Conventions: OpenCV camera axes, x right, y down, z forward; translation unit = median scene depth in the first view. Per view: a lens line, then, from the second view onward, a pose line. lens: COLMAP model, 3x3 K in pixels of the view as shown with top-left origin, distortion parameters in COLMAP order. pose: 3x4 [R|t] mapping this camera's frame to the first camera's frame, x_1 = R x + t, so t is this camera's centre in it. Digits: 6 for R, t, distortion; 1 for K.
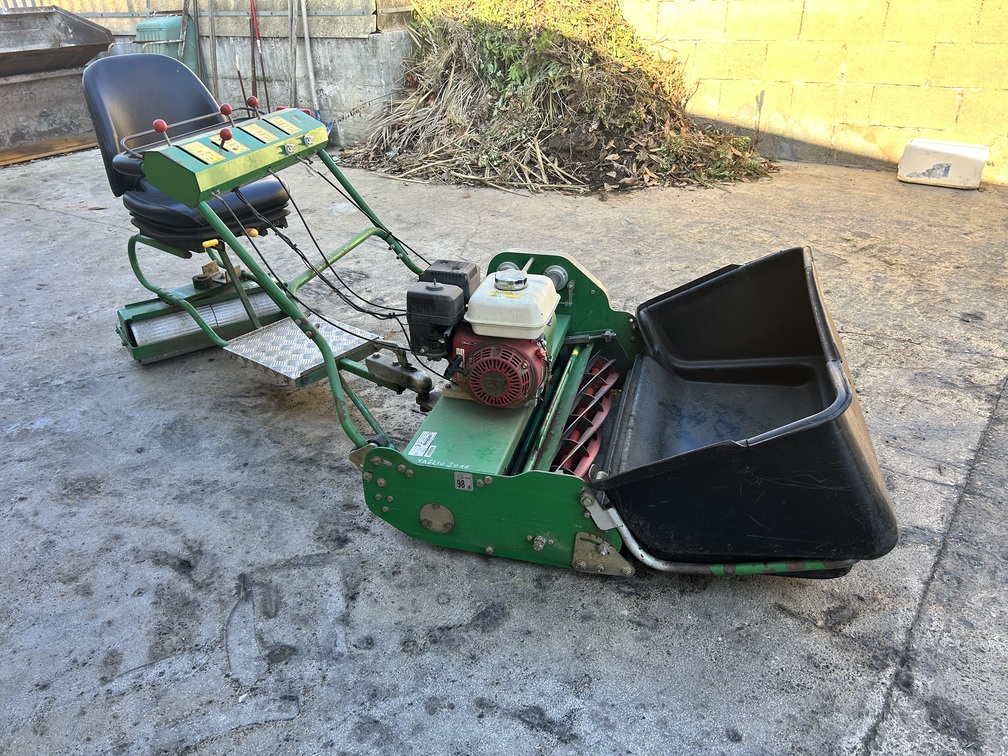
lens RADIAL K [[759.3, 0, 507.0], [0, 759.3, 383.5], [0, 0, 1]] dist [0.053664, -0.058211]
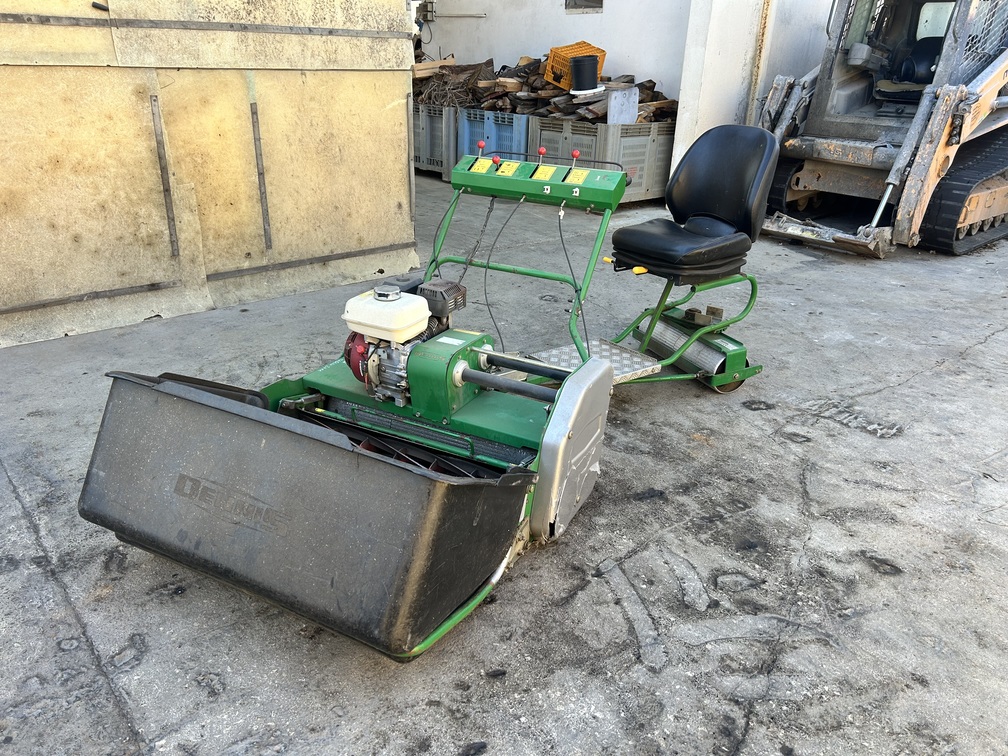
lens RADIAL K [[759.3, 0, 502.5], [0, 759.3, 380.8], [0, 0, 1]] dist [0.053664, -0.058211]
pose [[-0.227059, 0.407349, -0.884596, 0.460232], [-0.482866, 0.741721, 0.465499, -0.286263], [0.845745, 0.532837, 0.028281, 0.485922]]
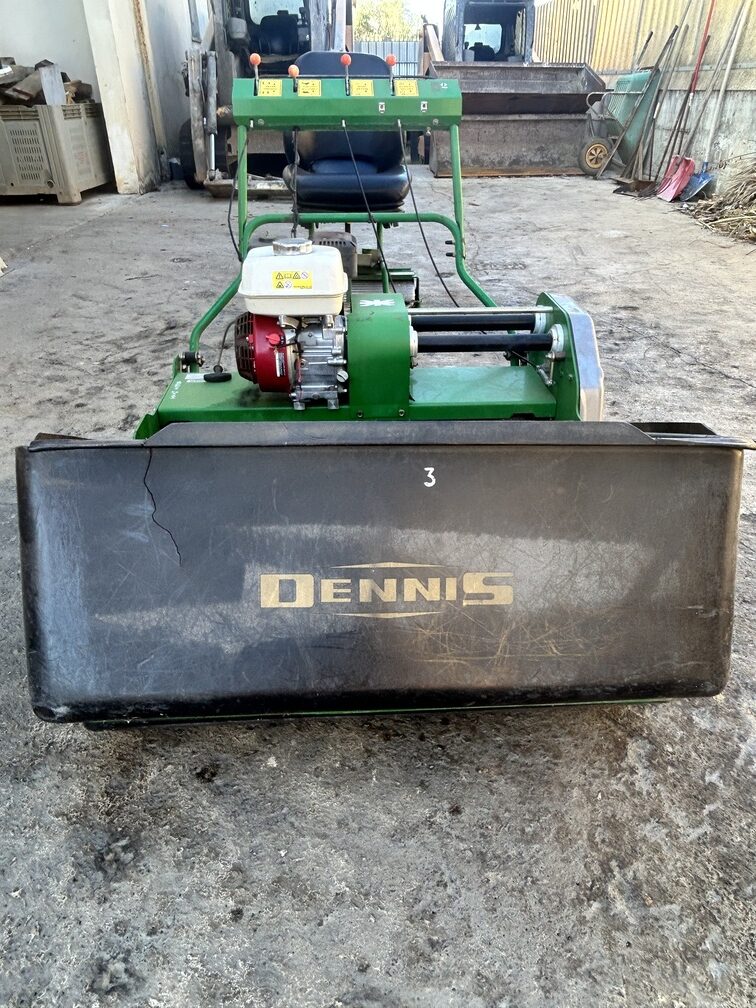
lens RADIAL K [[691.9, 0, 389.4], [0, 691.9, 498.1], [0, 0, 1]] dist [0.002526, -0.011275]
pose [[0.587980, 0.440972, -0.678103, 0.459100], [-0.396356, 0.887856, 0.233696, 0.006114], [0.705111, 0.131362, 0.696823, 0.119199]]
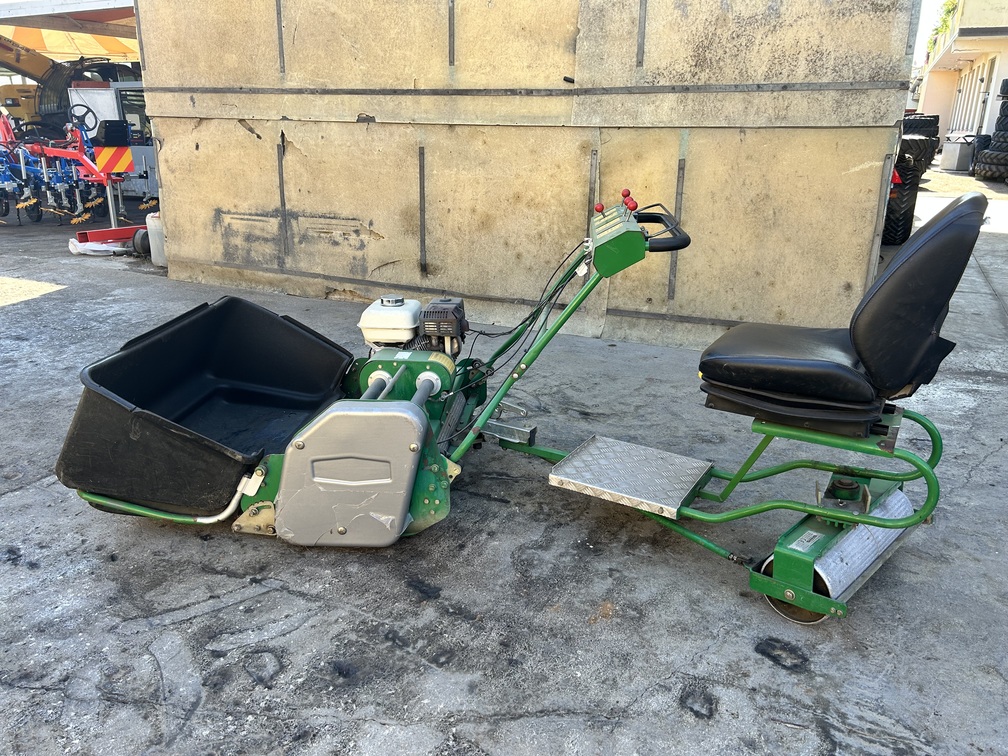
lens RADIAL K [[759.3, 0, 499.0], [0, 759.3, 382.3], [0, 0, 1]] dist [0.053664, -0.058211]
pose [[-0.987200, 0.074060, -0.141252, 0.008092], [-0.053347, 0.681307, 0.730051, -0.438717], [0.150303, 0.728242, -0.668635, 0.847469]]
